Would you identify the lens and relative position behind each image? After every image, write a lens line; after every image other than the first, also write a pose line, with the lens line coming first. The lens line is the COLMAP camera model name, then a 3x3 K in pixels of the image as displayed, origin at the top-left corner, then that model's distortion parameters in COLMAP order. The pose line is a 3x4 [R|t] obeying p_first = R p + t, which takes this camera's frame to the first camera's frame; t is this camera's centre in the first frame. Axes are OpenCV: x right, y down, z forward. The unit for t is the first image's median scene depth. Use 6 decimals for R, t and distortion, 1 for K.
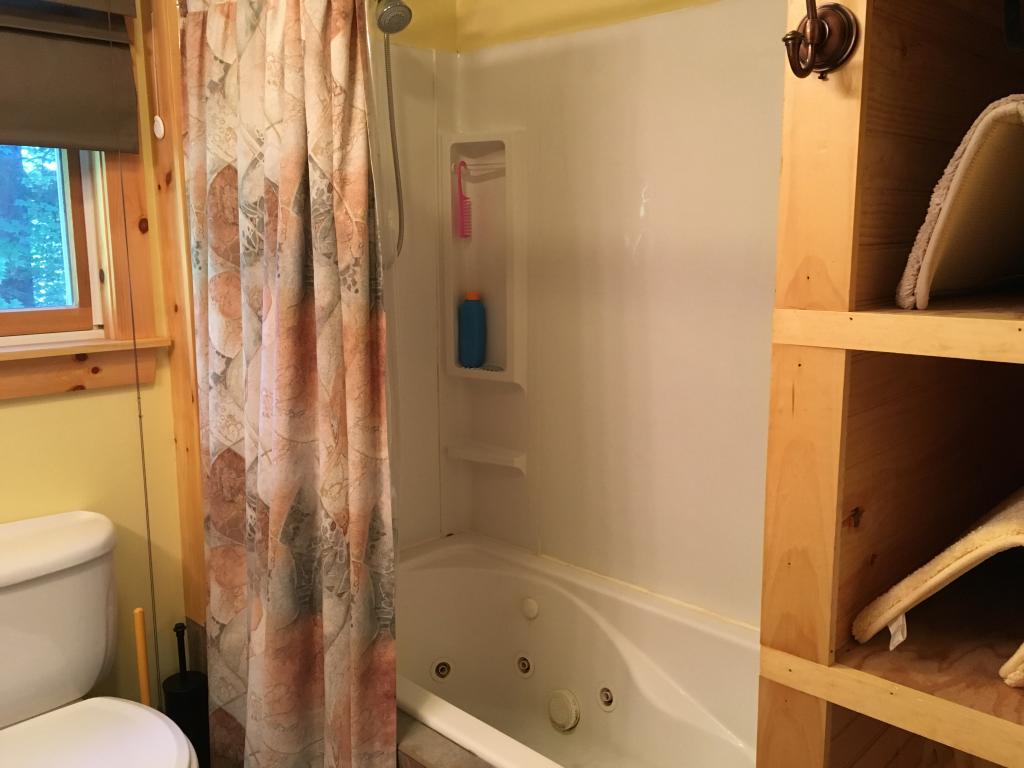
lens RADIAL K [[871.2, 0, 516.1], [0, 871.2, 382.0], [0, 0, 1]] dist [0.076352, -0.097534]
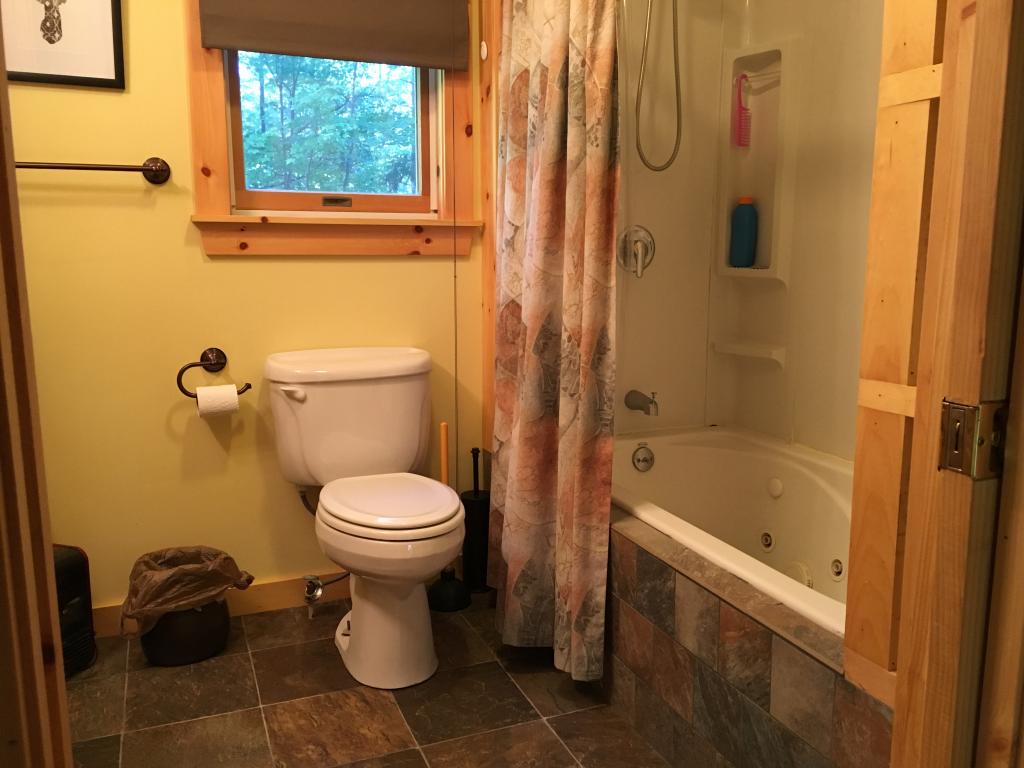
lens RADIAL K [[871.2, 0, 516.2], [0, 871.2, 386.6], [0, 0, 1]] dist [0.076352, -0.097534]
pose [[0.914315, 0.068667, -0.399140, 0.188849], [-0.070444, 0.997463, 0.010234, 0.189200], [0.398831, 0.018759, 0.916833, -0.148816]]
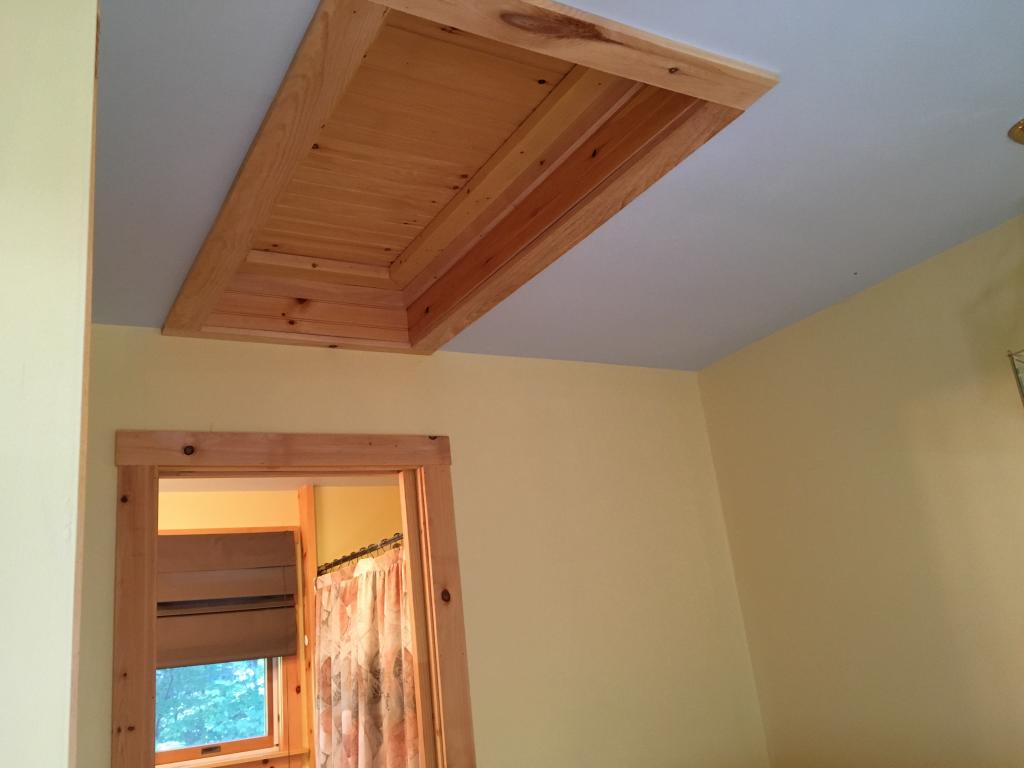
lens RADIAL K [[871.2, 0, 510.6], [0, 871.2, 376.9], [0, 0, 1]] dist [0.076352, -0.097534]
pose [[0.953588, -0.185687, -0.237047, 0.723862], [0.060828, 0.889789, -0.452301, 0.143794], [0.294908, 0.416890, 0.859786, -0.998769]]
